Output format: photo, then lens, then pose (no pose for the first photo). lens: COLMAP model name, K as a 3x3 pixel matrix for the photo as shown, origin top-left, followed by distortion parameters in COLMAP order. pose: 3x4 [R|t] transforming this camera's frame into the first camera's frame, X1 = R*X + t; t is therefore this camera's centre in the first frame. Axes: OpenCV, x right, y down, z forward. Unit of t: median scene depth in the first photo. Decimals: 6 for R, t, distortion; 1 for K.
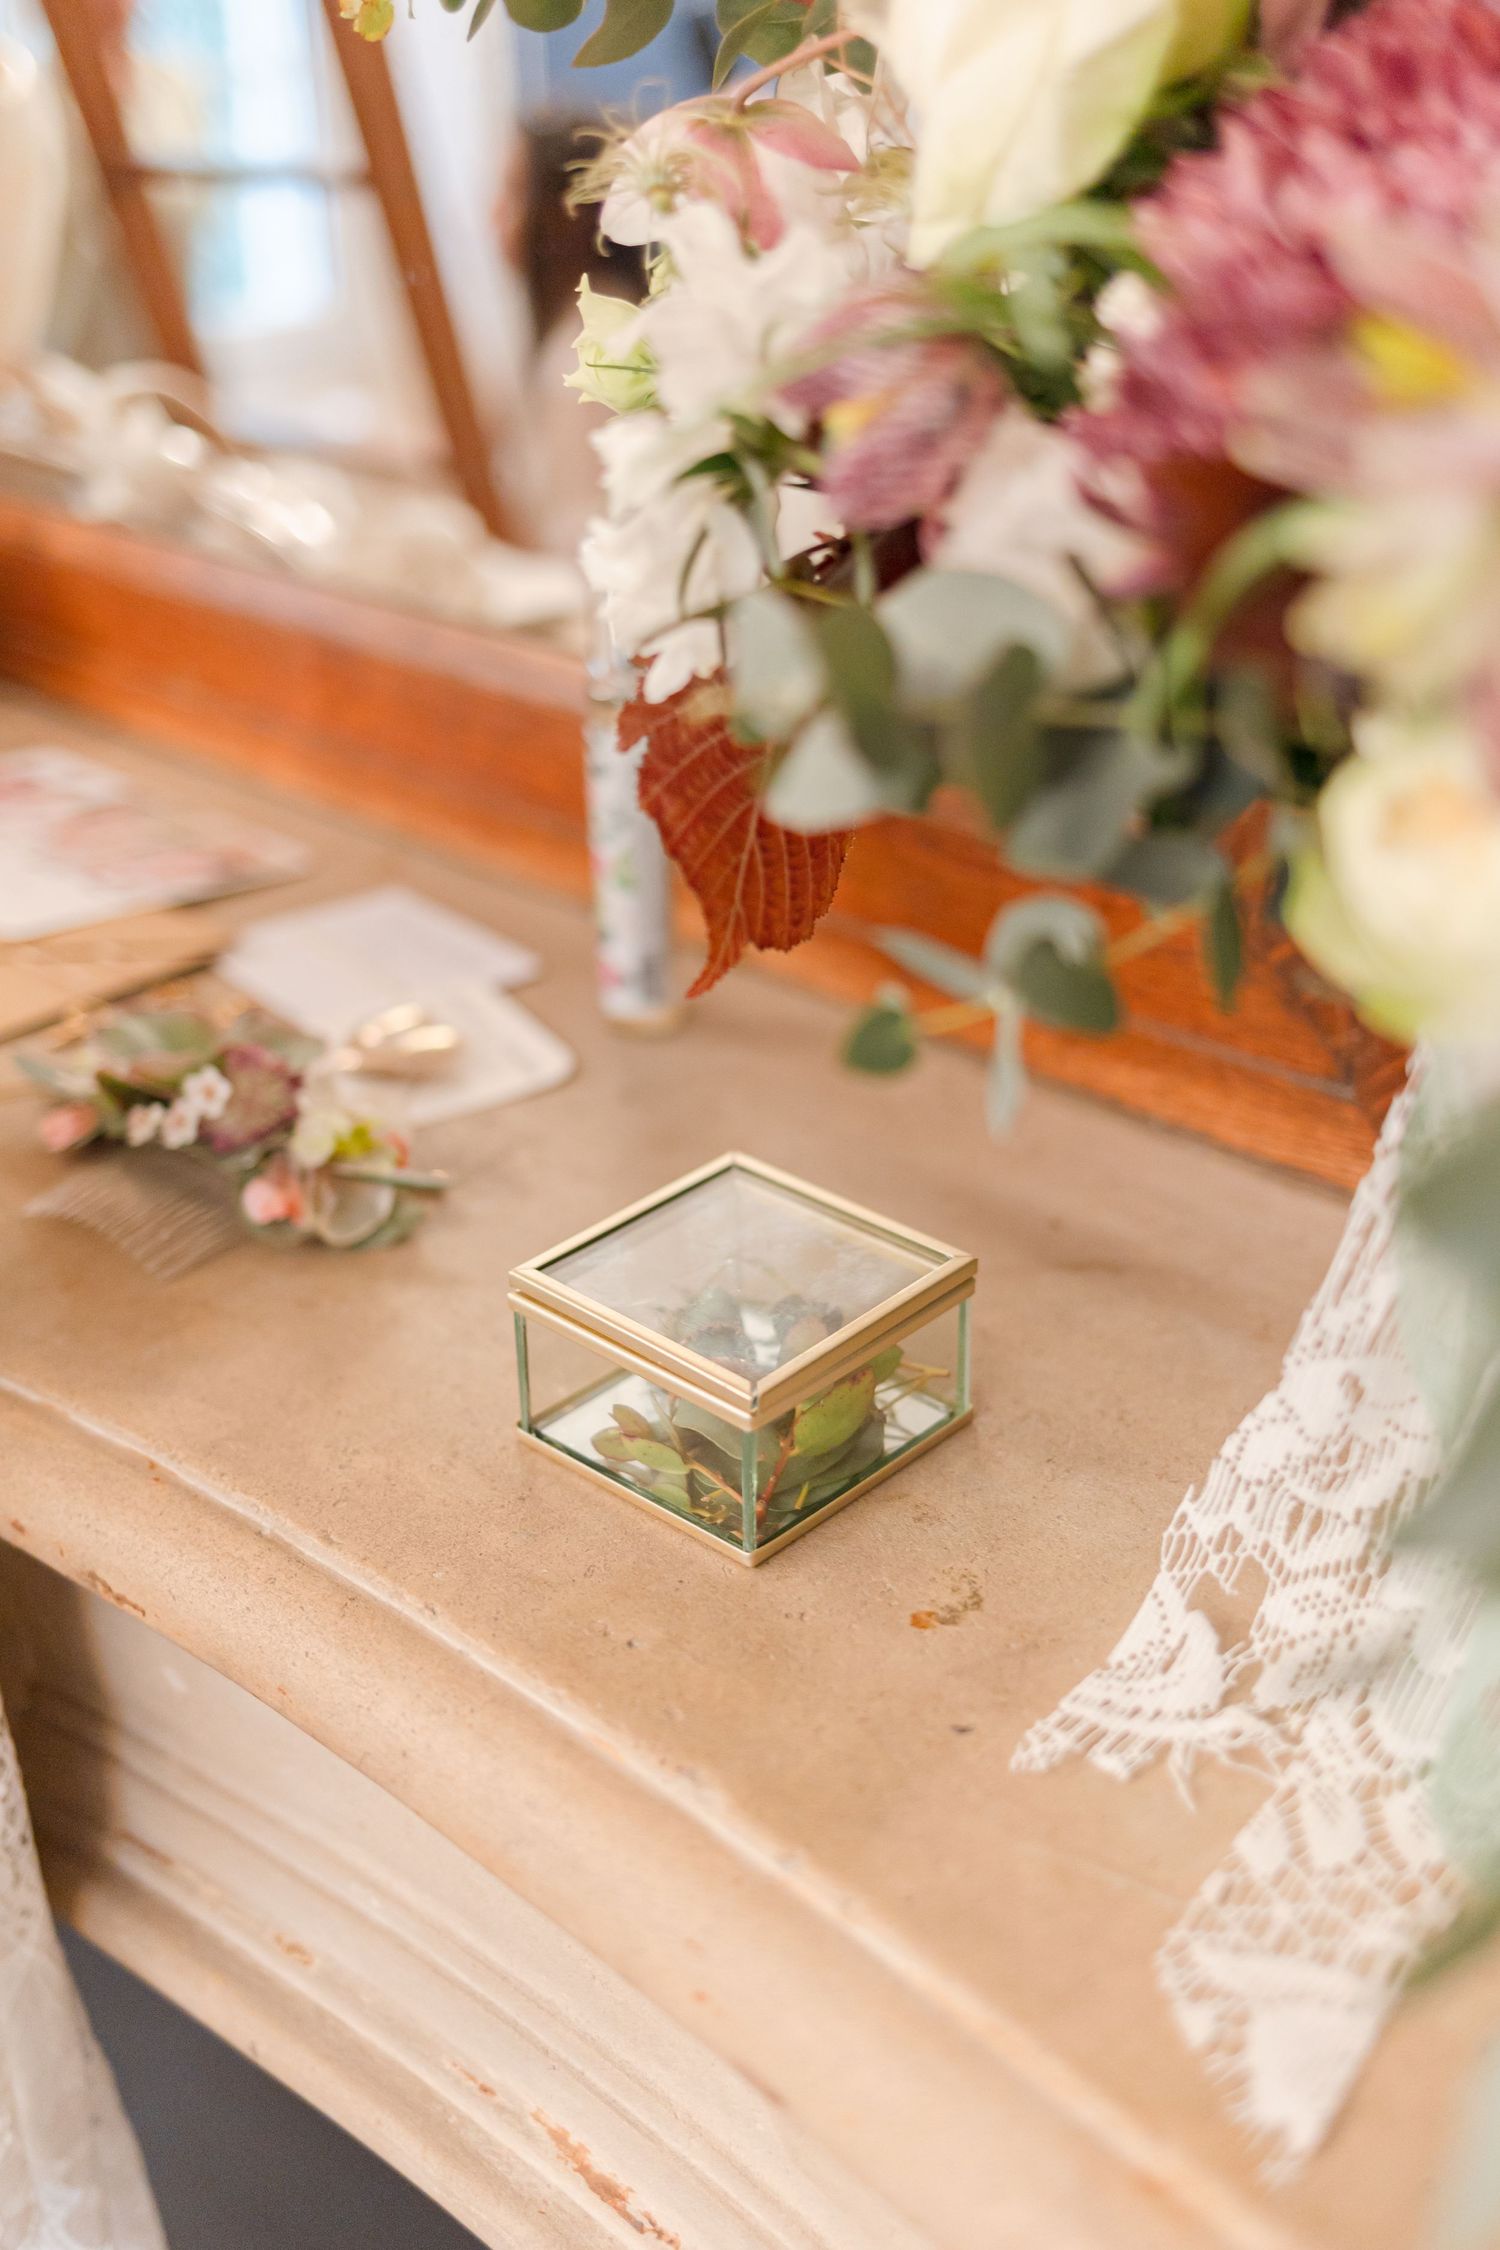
lens RADIAL K [[2647.1, 0, 695.0], [0, 2647.1, 1125.3], [0, 0, 1]] dist [-0.001791, -0.023436]
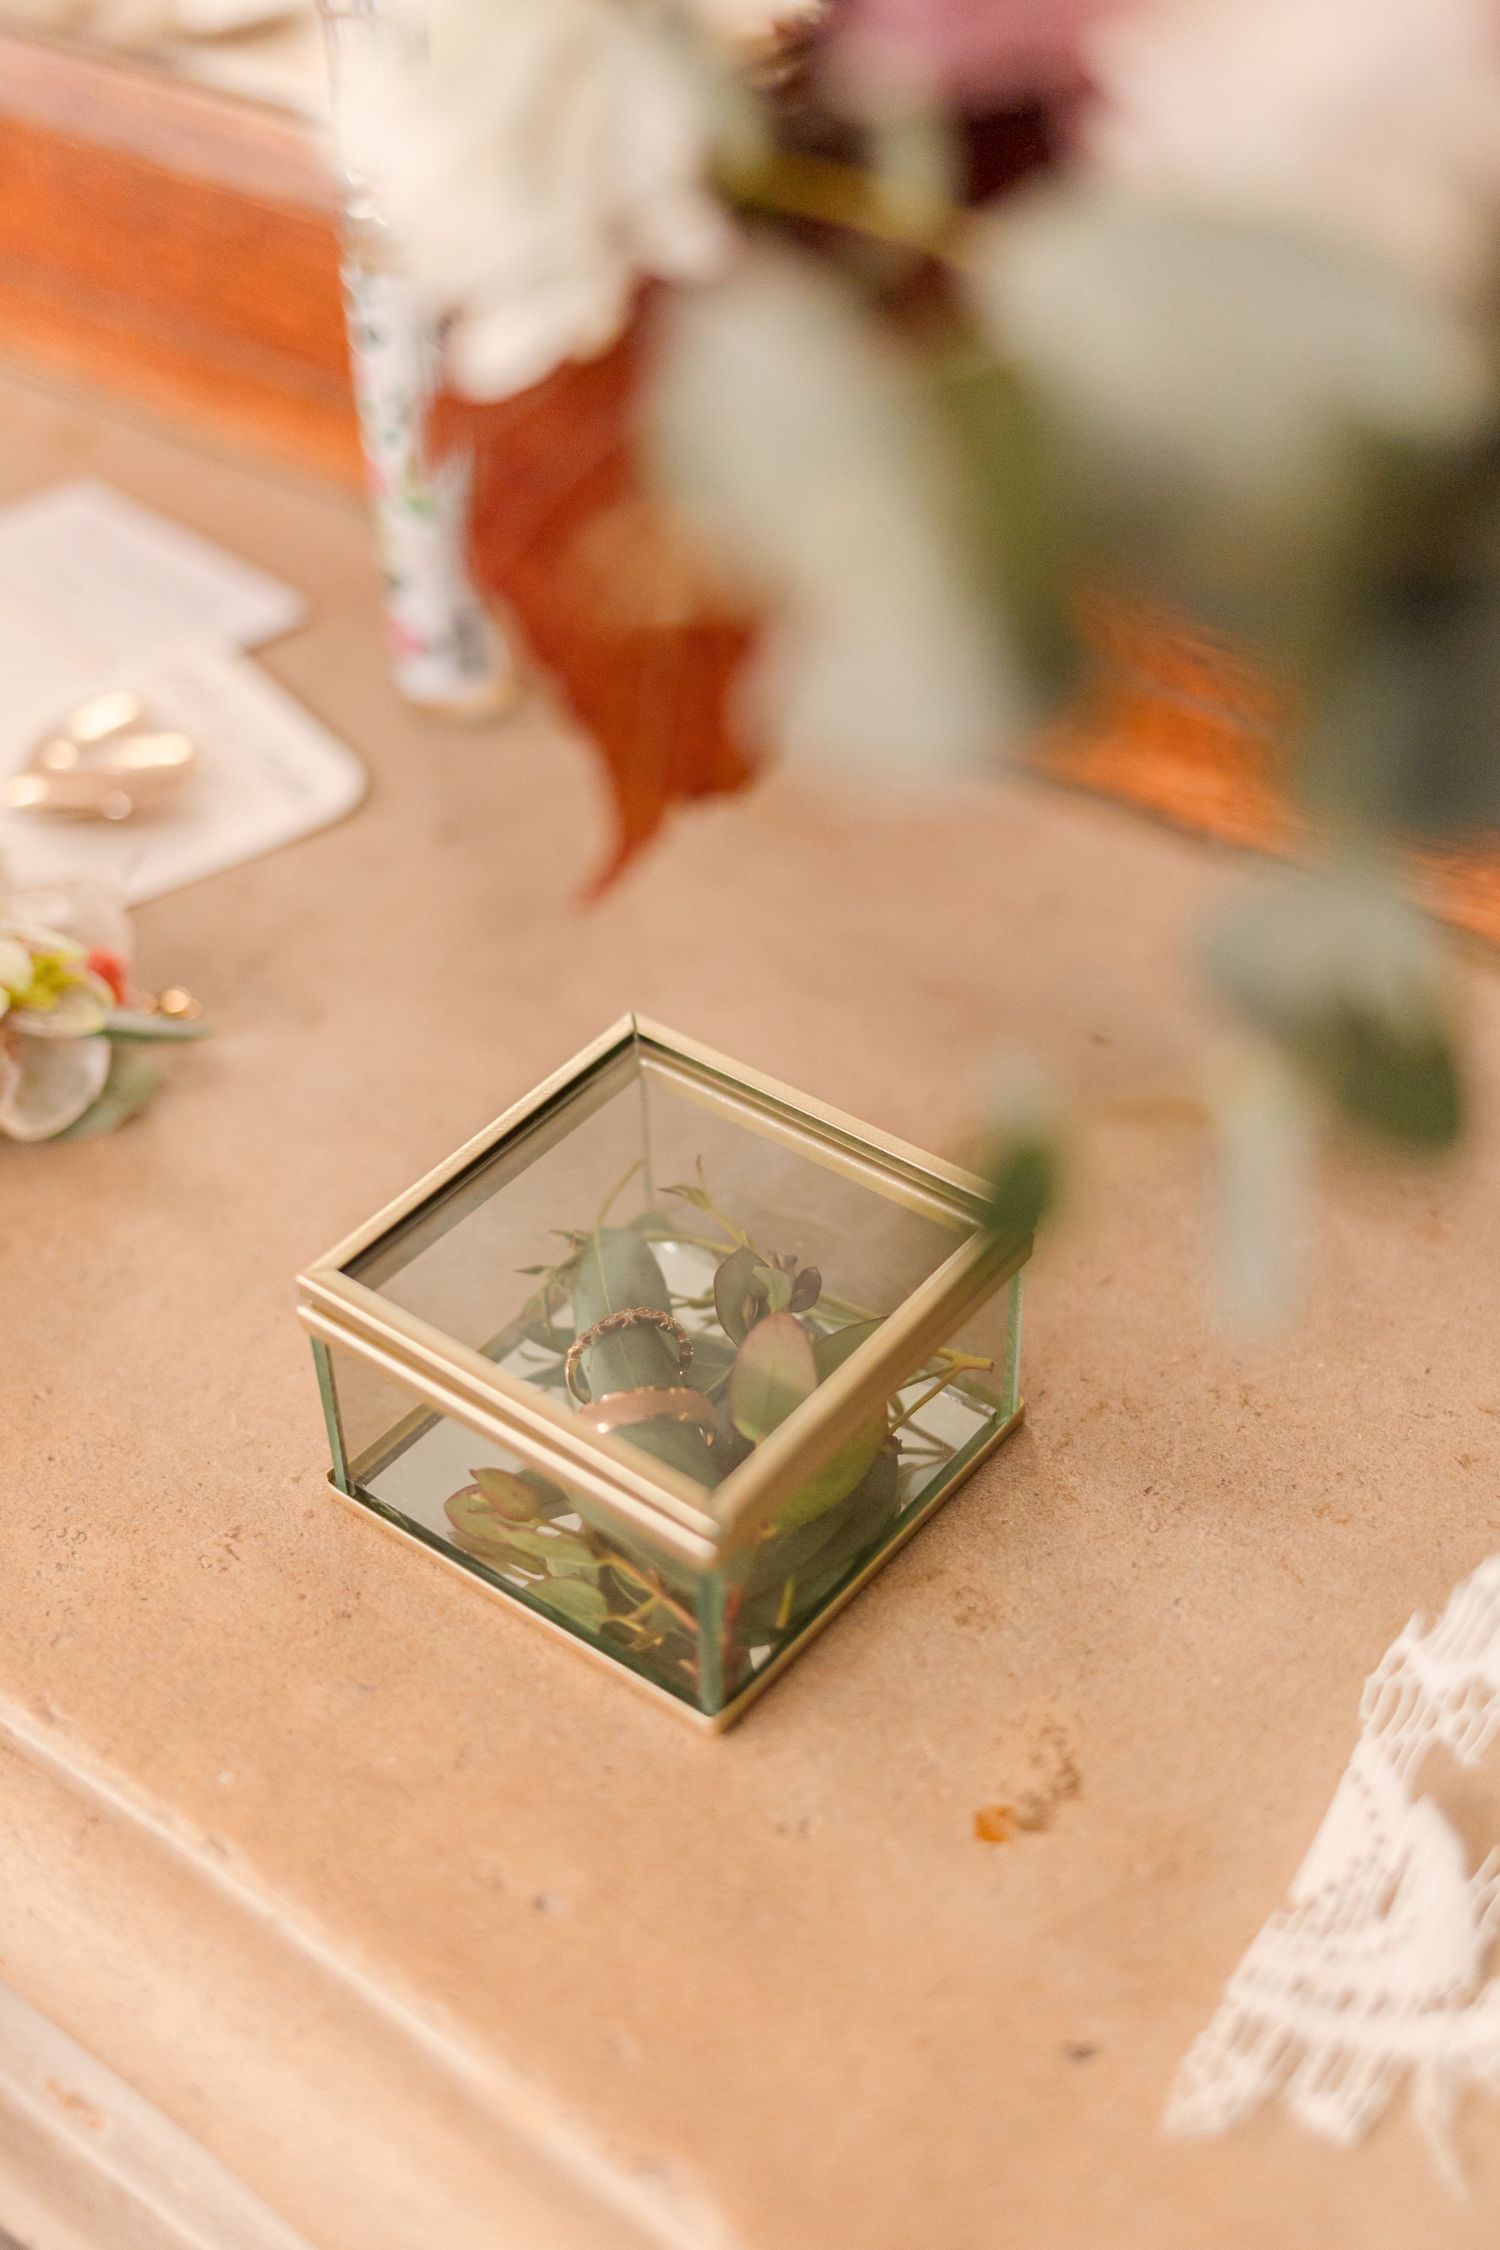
lens RADIAL K [[2647.1, 0, 695.0], [0, 2647.1, 1125.3], [0, 0, 1]] dist [-0.001791, -0.023436]
pose [[0.995439, -0.067122, 0.067798, -0.017060], [0.048538, 0.968105, 0.245797, -0.132997], [-0.082134, -0.241385, 0.966947, 0.412703]]
